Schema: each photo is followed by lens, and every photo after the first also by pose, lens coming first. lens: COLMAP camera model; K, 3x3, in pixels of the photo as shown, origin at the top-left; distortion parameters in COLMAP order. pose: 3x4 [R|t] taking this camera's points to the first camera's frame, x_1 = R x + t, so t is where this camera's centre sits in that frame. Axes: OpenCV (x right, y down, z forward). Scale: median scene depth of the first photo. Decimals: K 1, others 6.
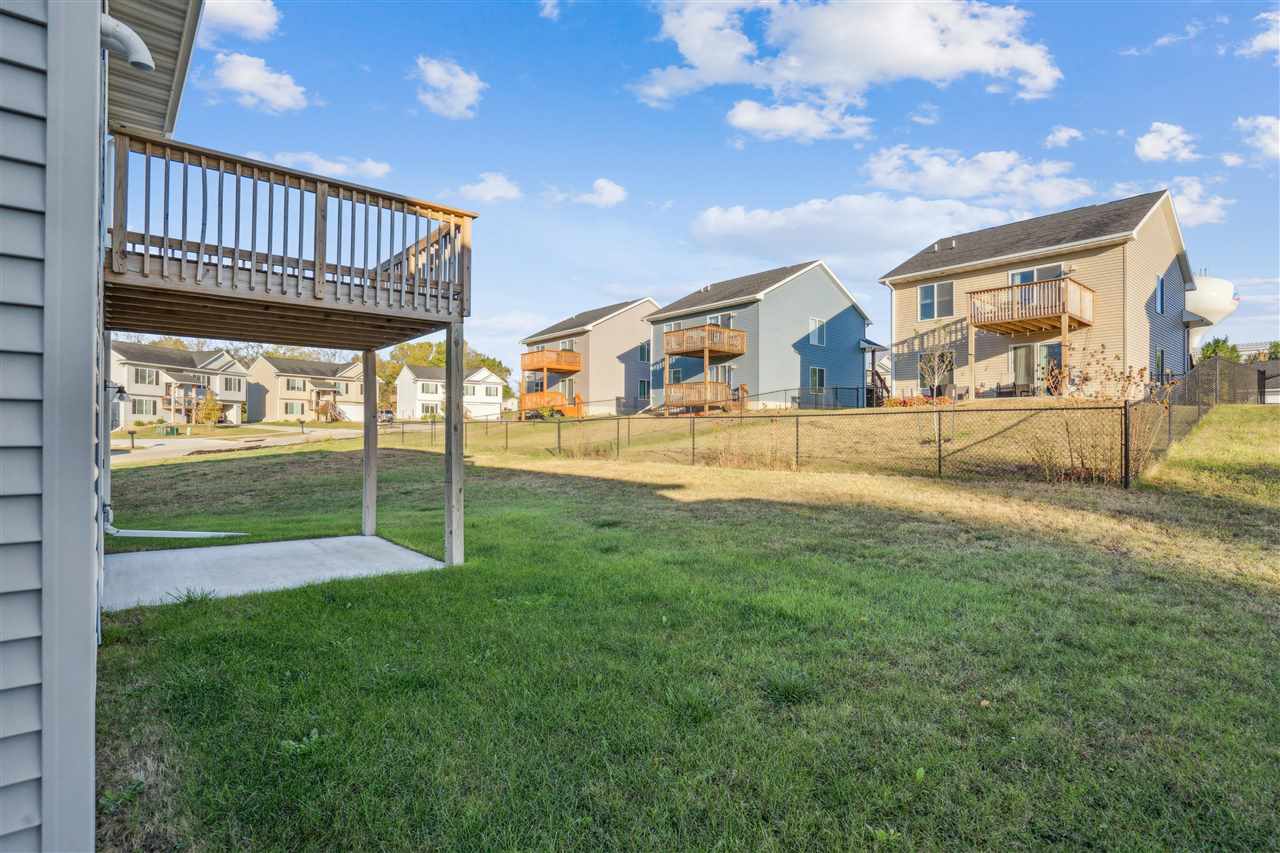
lens RADIAL K [[655.0, 0, 643.7], [0, 655.0, 430.0], [0, 0, 1]] dist [-0.015509, 0.000955]
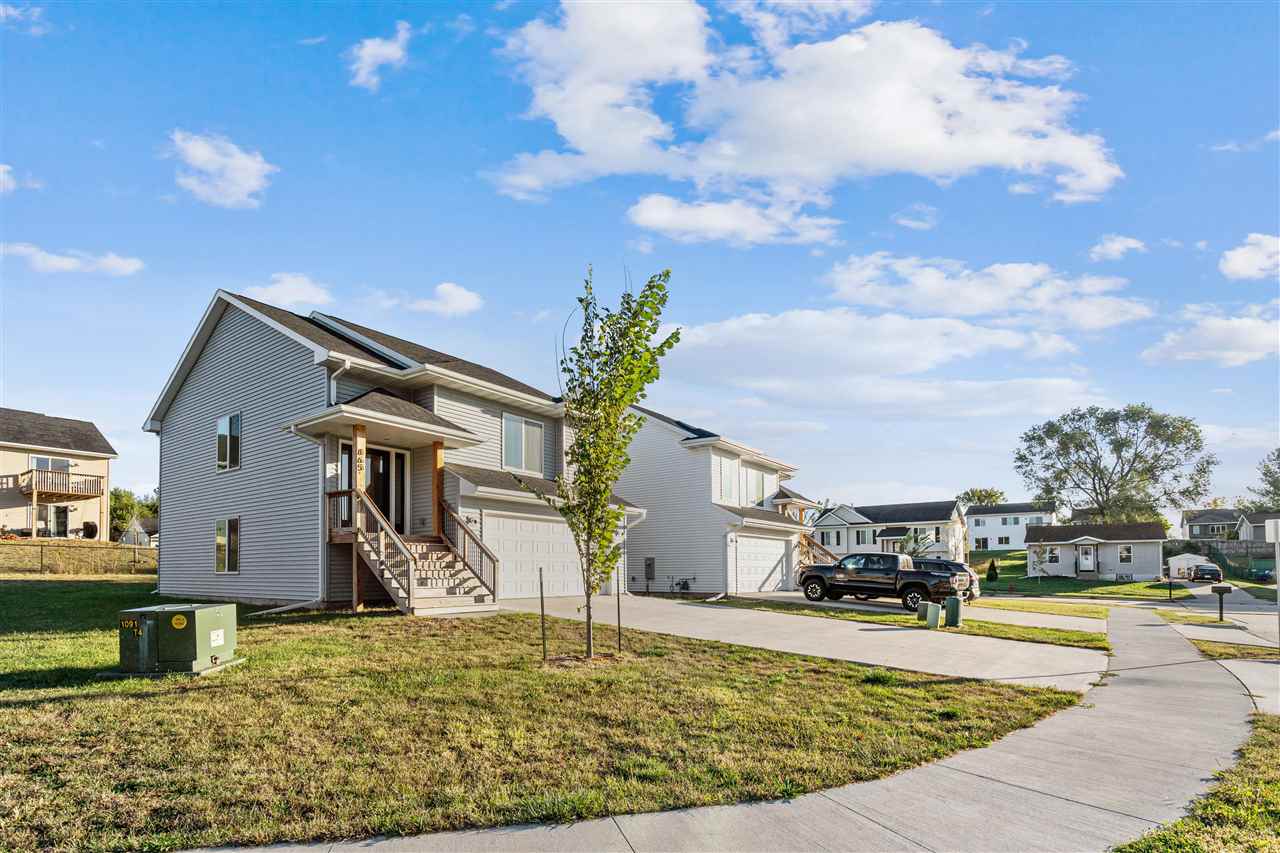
lens RADIAL K [[603.3, 0, 639.7], [0, 603.3, 425.2], [0, 0, 1]] dist [-0.013353, 0.003185]
pose [[0.950161, -0.093634, 0.297368, -0.121763], [0.122134, 0.989387, -0.078712, -0.197911], [-0.286842, 0.111108, 0.951513, 0.389652]]
